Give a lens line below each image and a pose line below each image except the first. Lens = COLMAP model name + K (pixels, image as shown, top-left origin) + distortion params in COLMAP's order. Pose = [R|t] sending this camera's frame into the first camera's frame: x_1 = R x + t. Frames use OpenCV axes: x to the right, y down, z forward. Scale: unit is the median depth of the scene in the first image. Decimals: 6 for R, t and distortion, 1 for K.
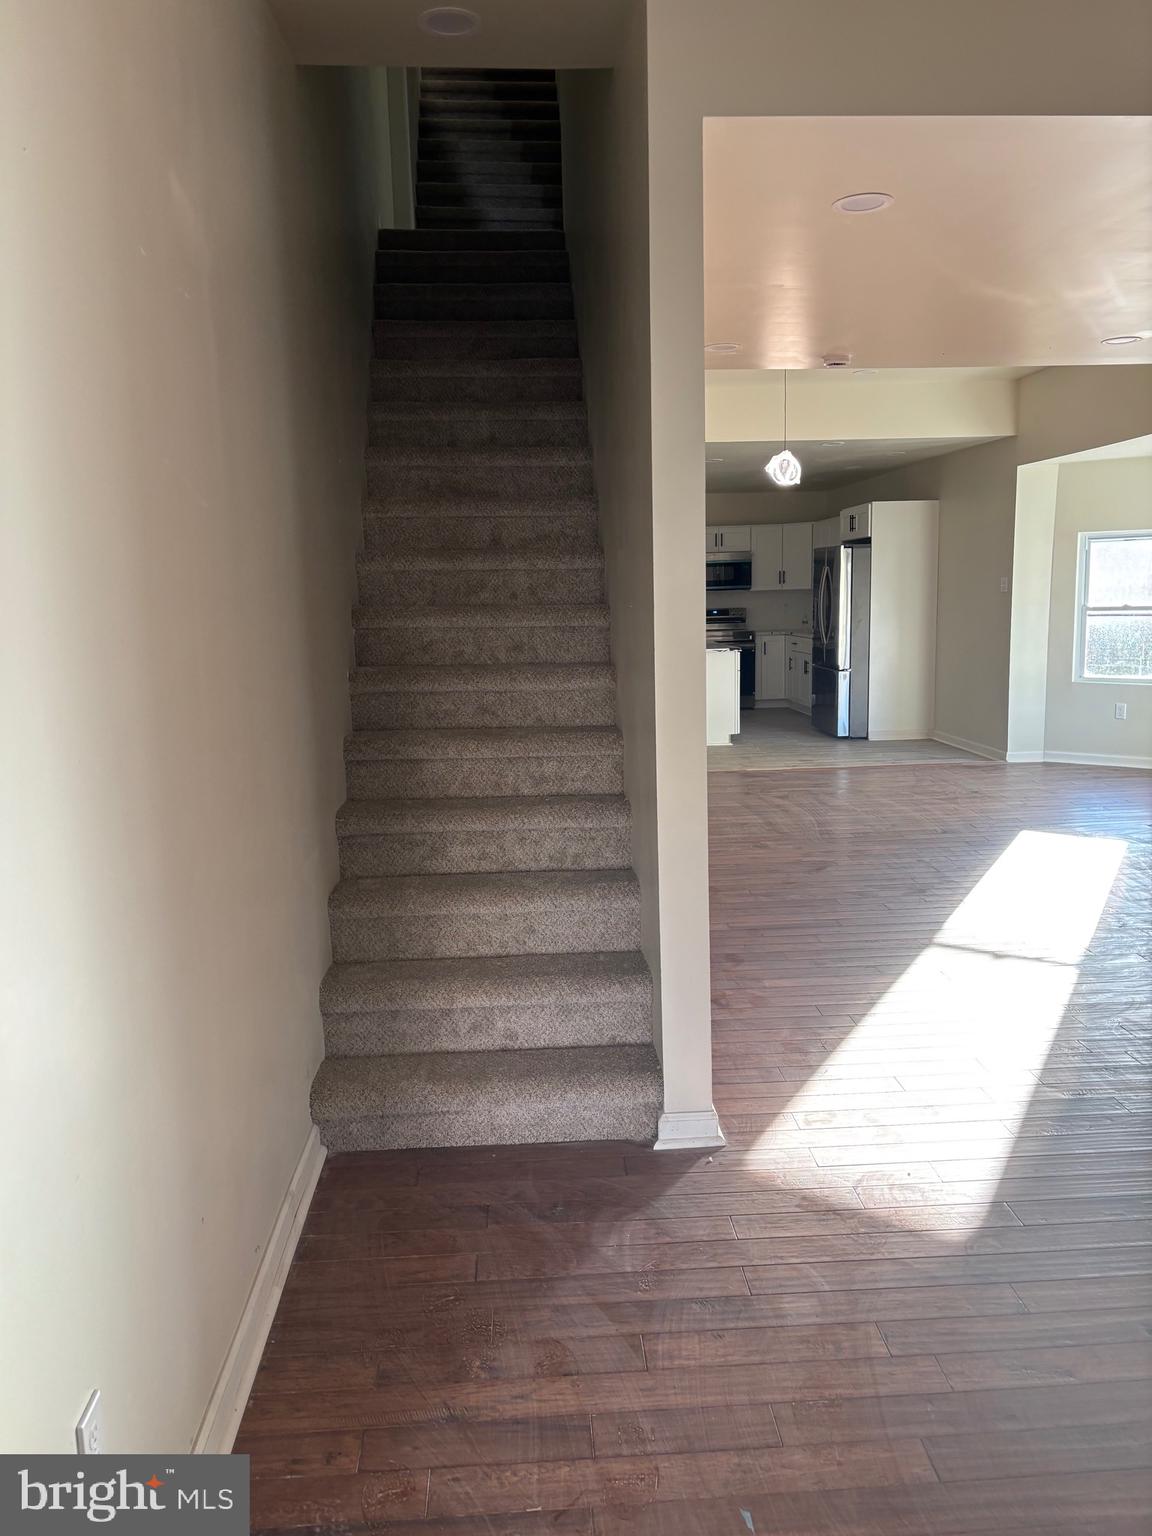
lens RADIAL K [[1164.6, 0, 571.2], [0, 1164.6, 781.1], [0, 0, 1]] dist [0.032791, -0.042993]
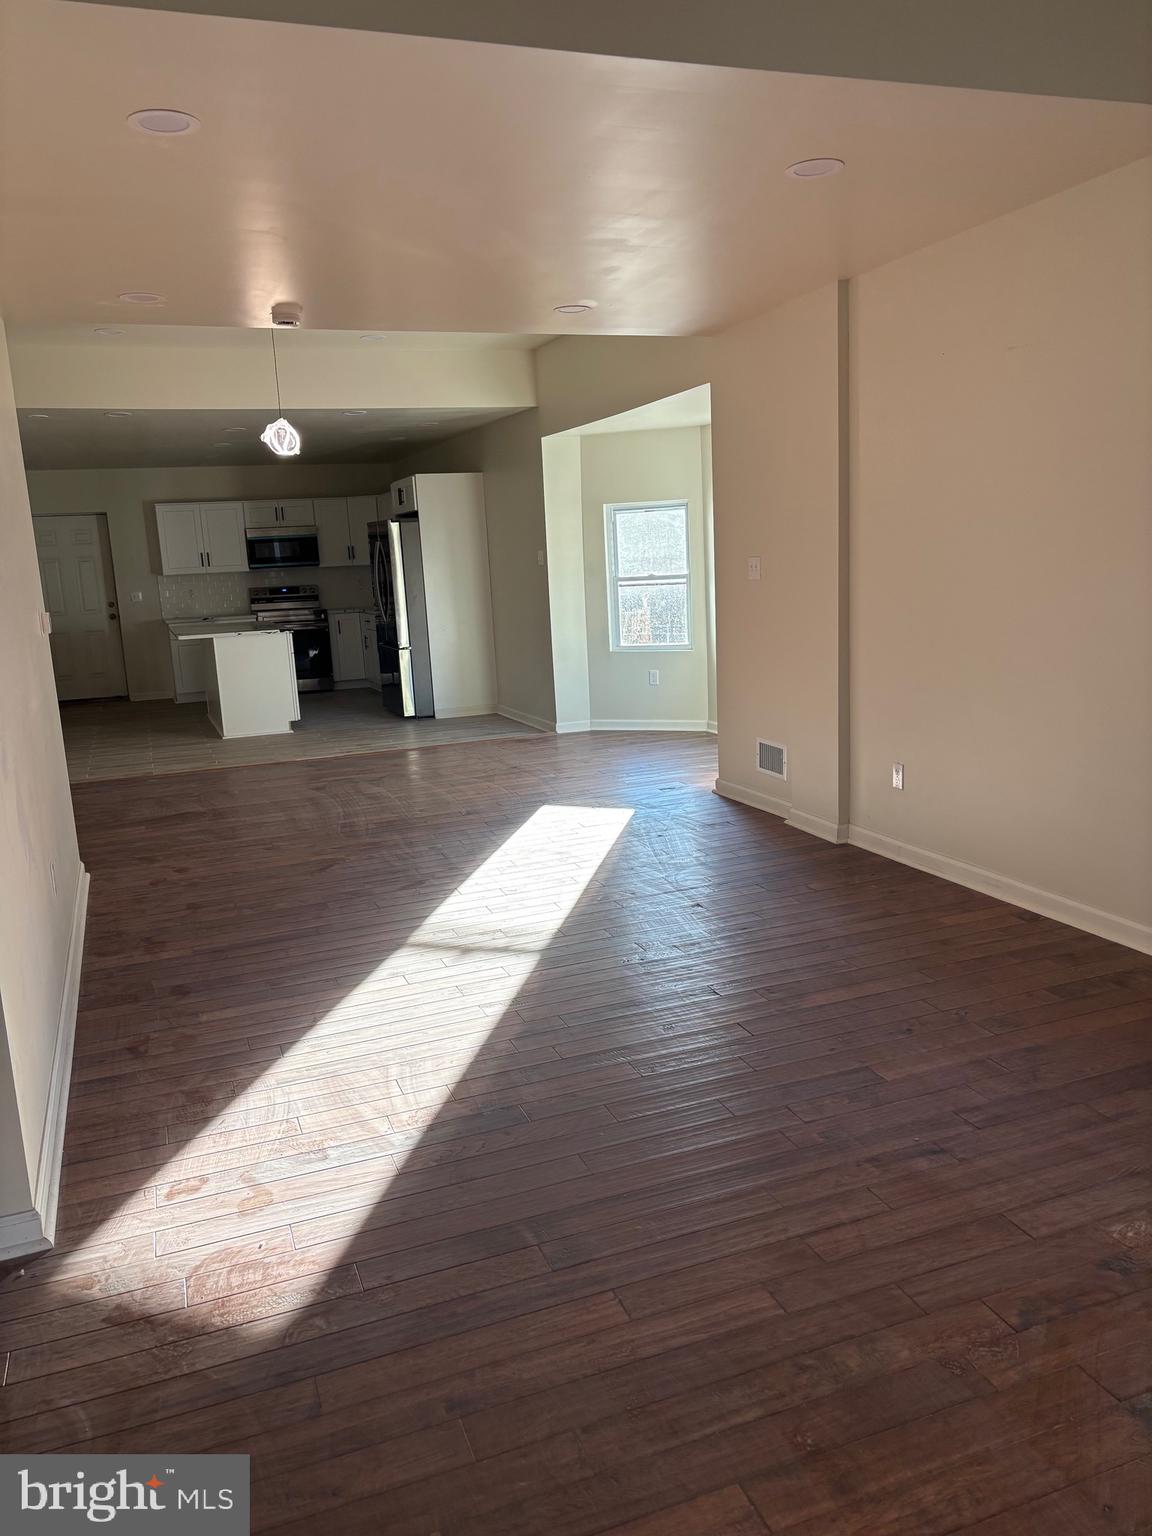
lens RADIAL K [[1164.6, 0, 575.7], [0, 1164.6, 780.5], [0, 0, 1]] dist [0.032791, -0.042993]
pose [[0.952670, -0.081118, 0.292984, 0.181203], [0.074974, 0.996667, 0.032159, -0.012852], [-0.294616, -0.008671, 0.955576, 0.063975]]
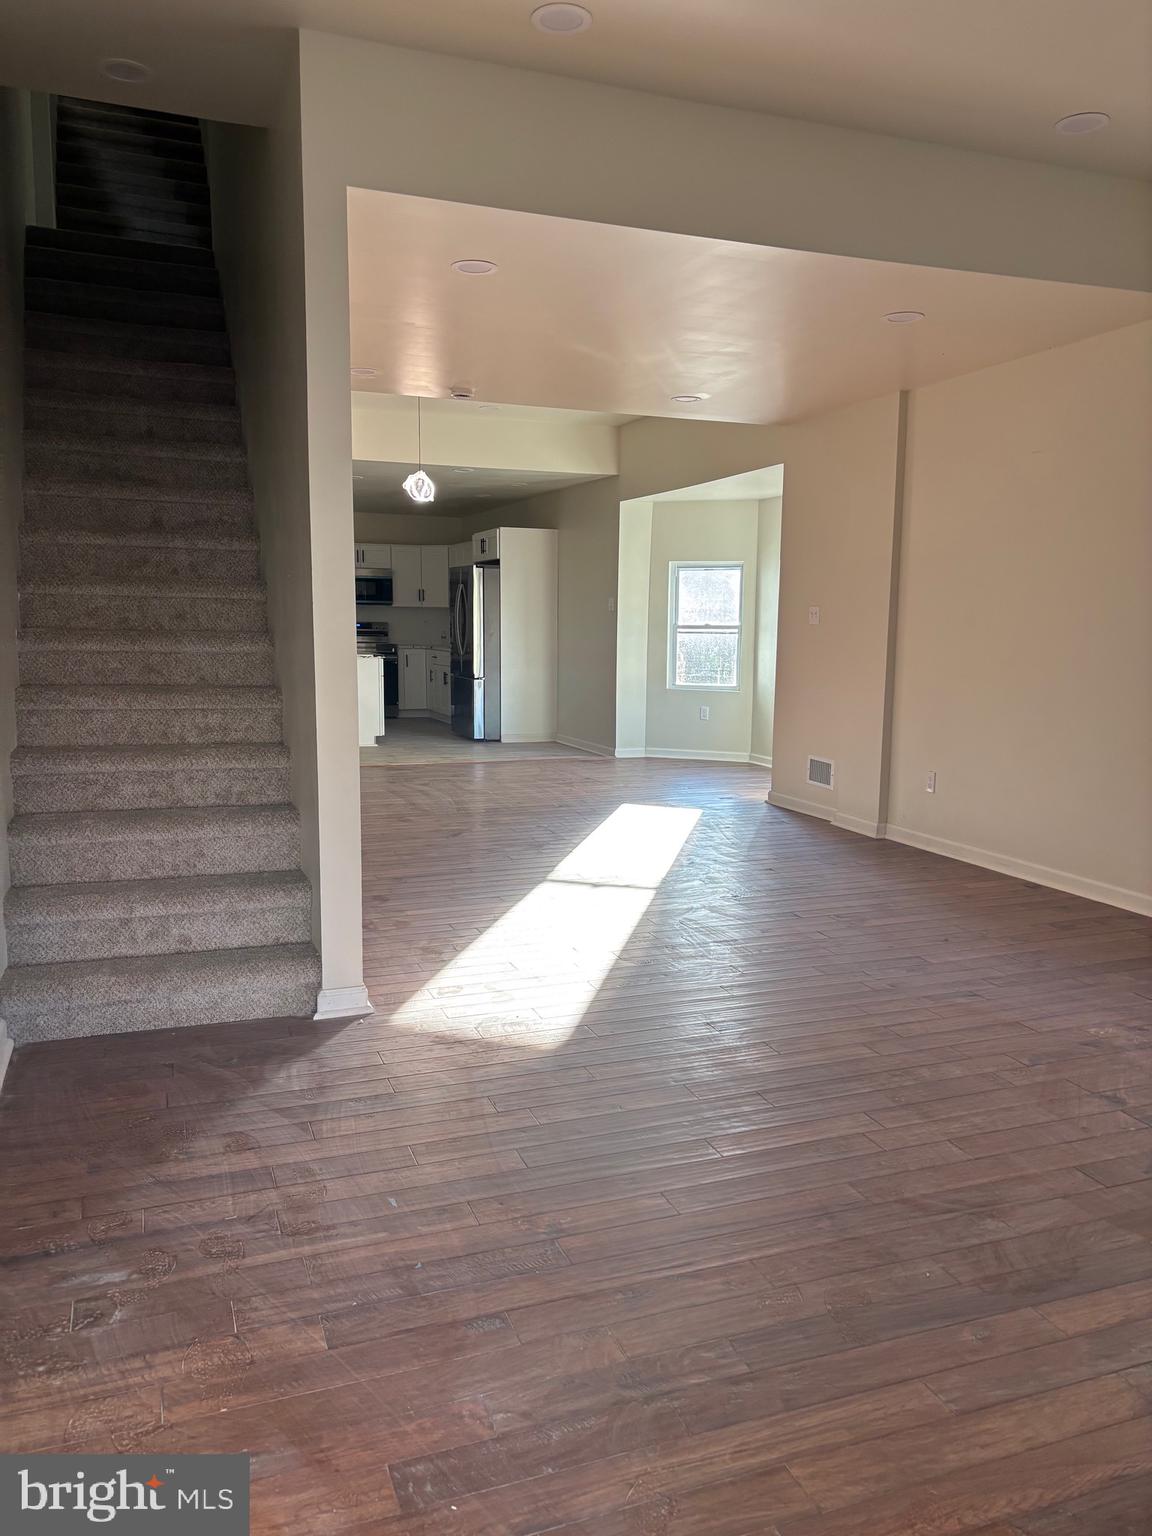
lens RADIAL K [[1164.6, 0, 585.6], [0, 1164.6, 778.0], [0, 0, 1]] dist [0.032791, -0.042993]
pose [[0.950923, -0.007860, 0.309328, -0.022739], [0.016730, 0.999521, -0.026031, 0.068168], [-0.308975, 0.029929, 0.950599, -0.161228]]
